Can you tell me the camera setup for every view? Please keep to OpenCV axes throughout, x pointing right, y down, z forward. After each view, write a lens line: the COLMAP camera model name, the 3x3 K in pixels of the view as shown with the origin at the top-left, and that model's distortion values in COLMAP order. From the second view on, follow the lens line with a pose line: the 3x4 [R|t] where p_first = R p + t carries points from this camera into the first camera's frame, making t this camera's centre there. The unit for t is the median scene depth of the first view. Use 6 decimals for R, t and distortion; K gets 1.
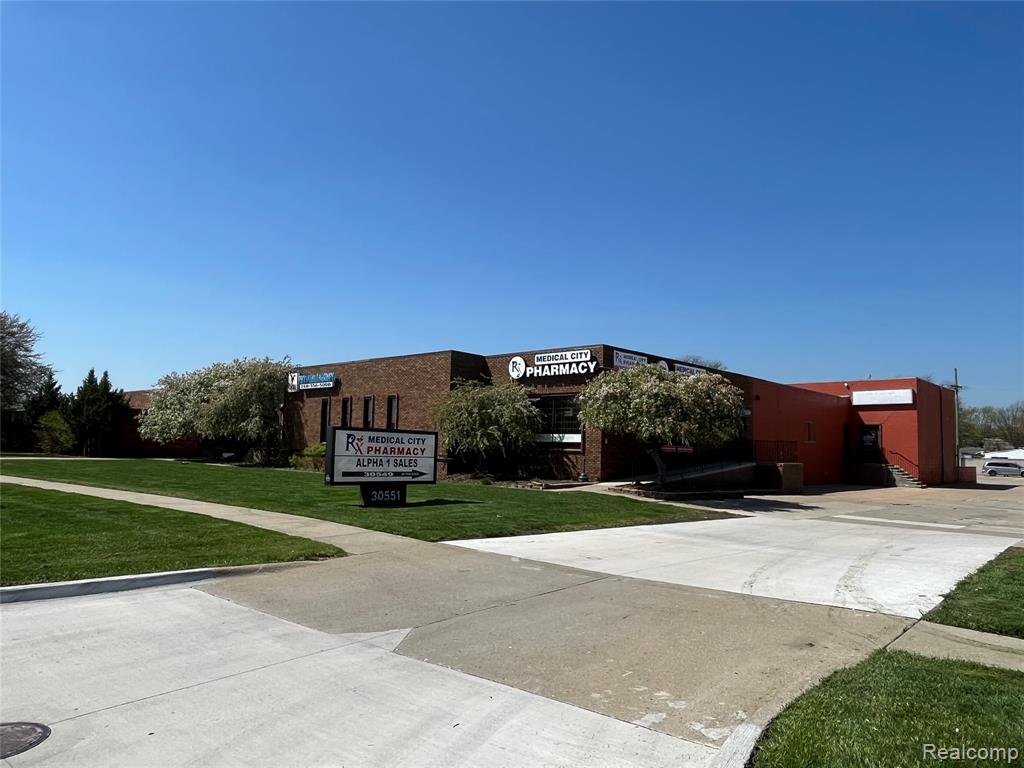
lens RADIAL K [[712.1, 0, 516.4], [0, 712.1, 384.2], [0, 0, 1]] dist [0.000345, -0.002434]
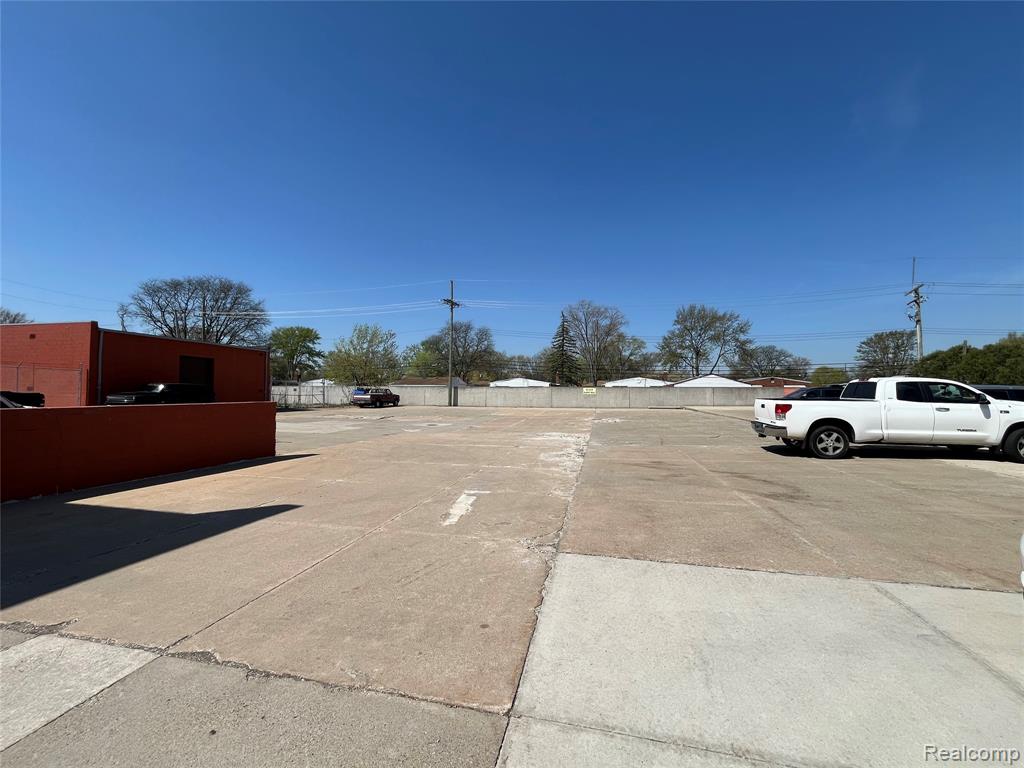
lens RADIAL K [[407.7, 0, 493.1], [0, 407.7, 384.9], [0, 0, 1]] dist [-0.063974, 0.000019]
pose [[0.886433, -0.009484, 0.462760, 1.084756], [-0.029153, 0.996661, 0.076270, 0.155474], [-0.461938, -0.081099, 0.883197, 1.348708]]
